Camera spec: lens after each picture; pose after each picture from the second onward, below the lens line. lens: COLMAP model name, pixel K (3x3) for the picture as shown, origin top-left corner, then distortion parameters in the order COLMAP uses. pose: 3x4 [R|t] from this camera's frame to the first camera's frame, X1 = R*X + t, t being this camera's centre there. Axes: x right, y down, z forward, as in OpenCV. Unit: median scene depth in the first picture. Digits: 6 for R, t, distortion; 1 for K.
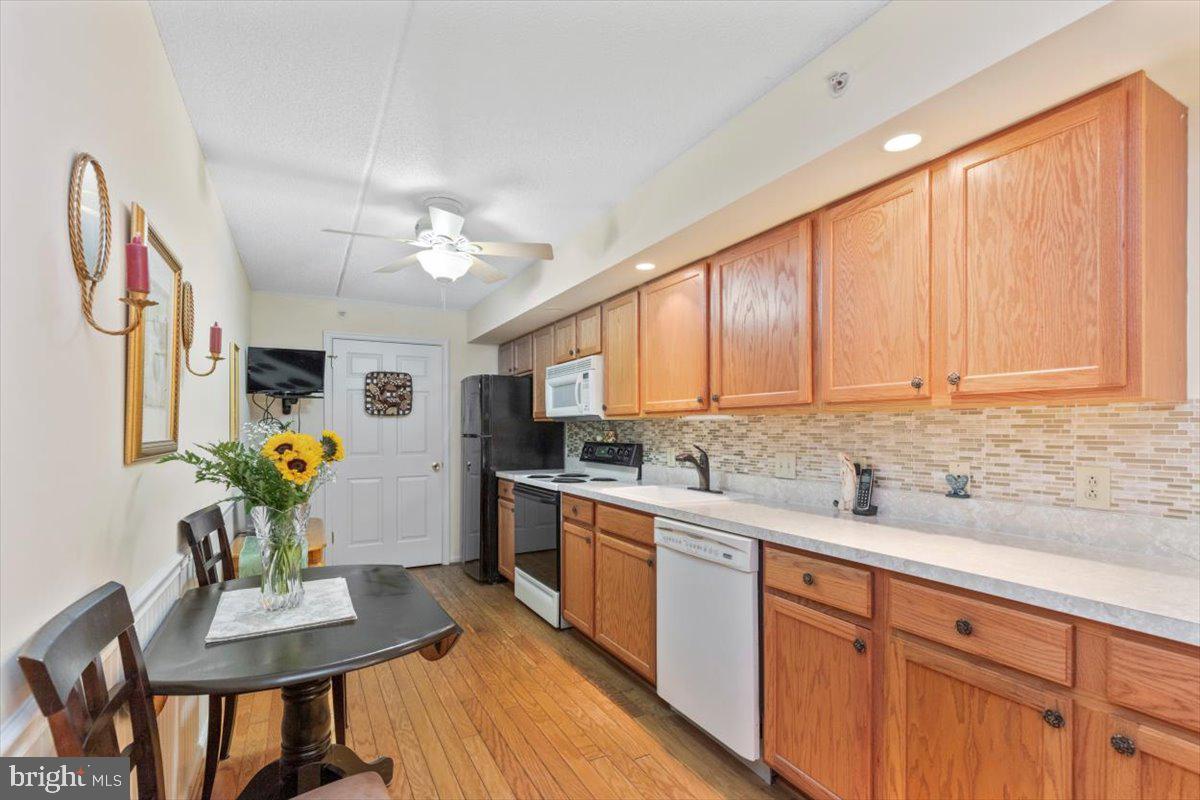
lens RADIAL K [[550.1, 0, 601.6], [0, 550.1, 428.9], [0, 0, 1]] dist [0.001071, -0.000073]
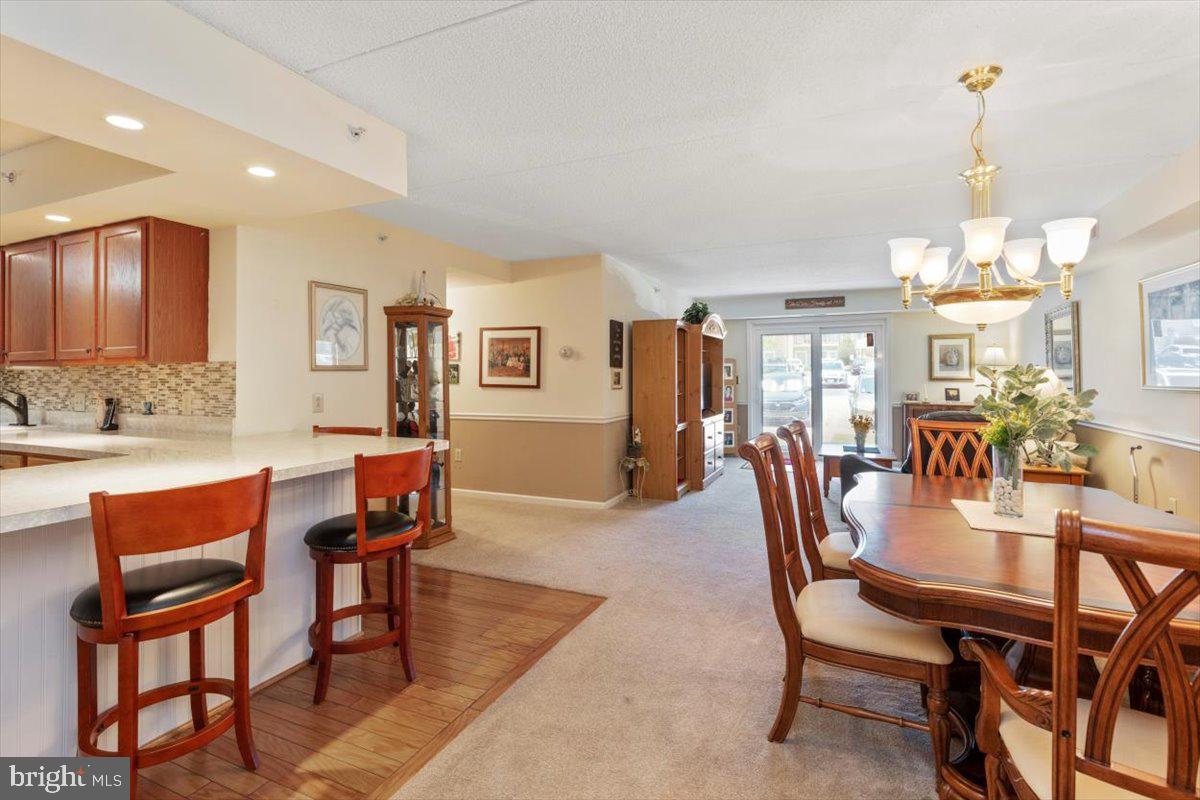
lens RADIAL K [[565.6, 0, 594.1], [0, 565.6, 373.6], [0, 0, 1]] dist [0.012098, -0.000062]
pose [[0.800465, -0.004797, 0.599360, 0.391496], [0.006590, 0.999978, -0.000797, 0.002504], [-0.599343, 0.004587, 0.800479, -0.735823]]
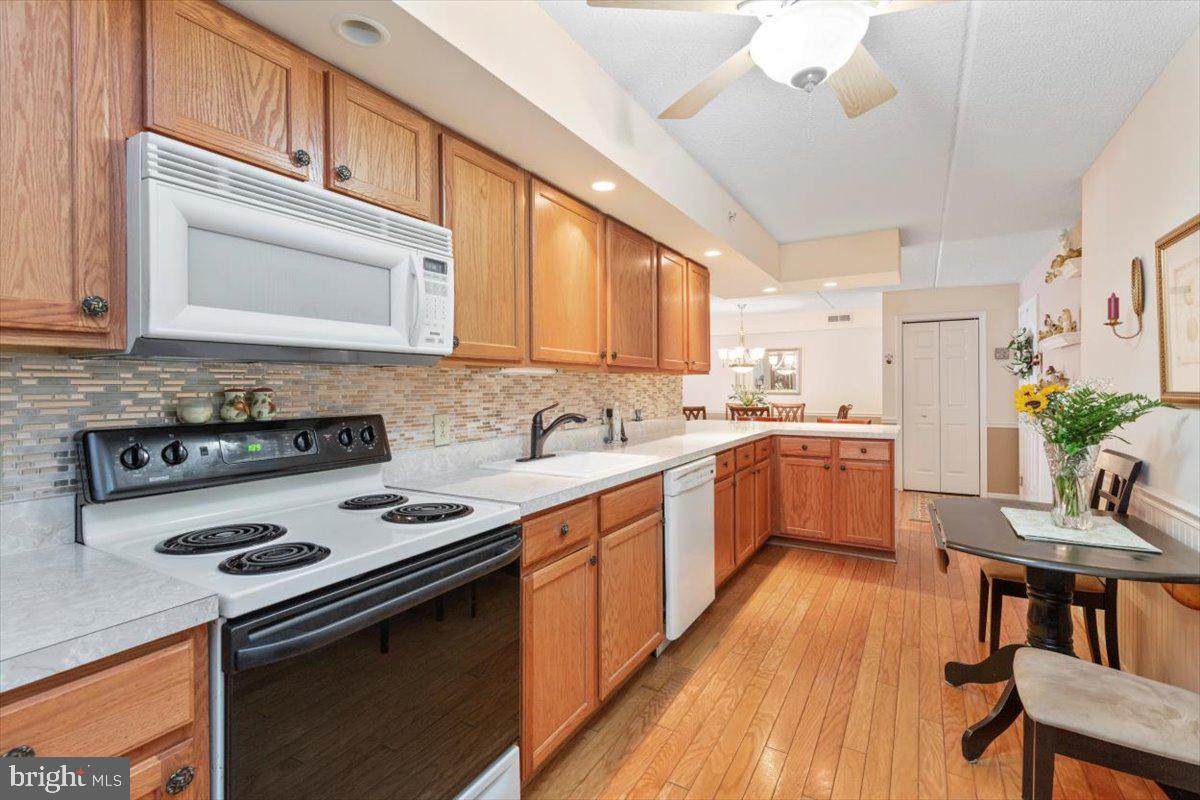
lens RADIAL K [[540.6, 0, 600.5], [0, 540.6, 387.4], [0, 0, 1]] dist [0.003555, -0.000029]
pose [[-0.514291, 0.002431, 0.857612, -0.496992], [0.006359, 0.999979, 0.000978, 0.003110], [-0.857592, 0.005956, -0.514296, 1.162521]]
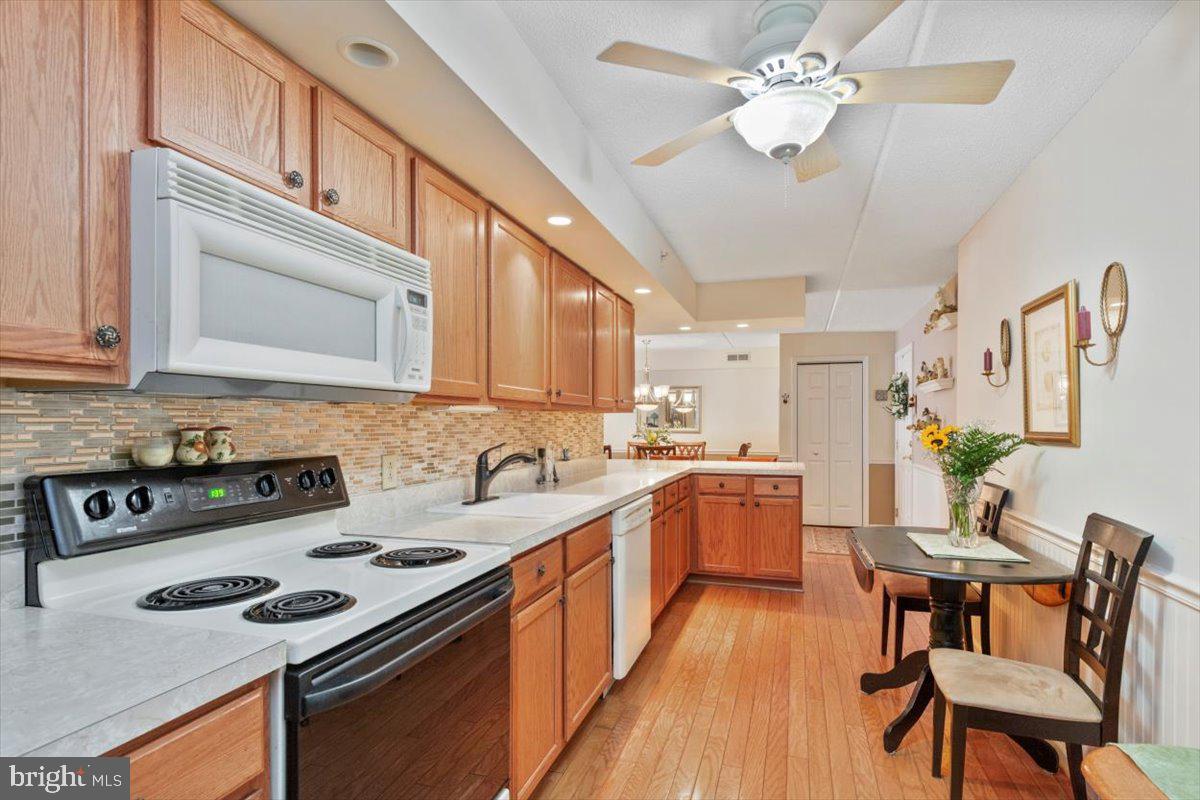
lens RADIAL K [[591.2, 0, 612.2], [0, 591.2, 425.4], [0, 0, 1]] dist [-0.002572, 0.000028]
pose [[-0.698359, -0.000806, 0.715747, -0.483393], [0.001861, 0.999994, 0.002943, 0.000712], [-0.715745, 0.003387, -0.698353, 1.267178]]
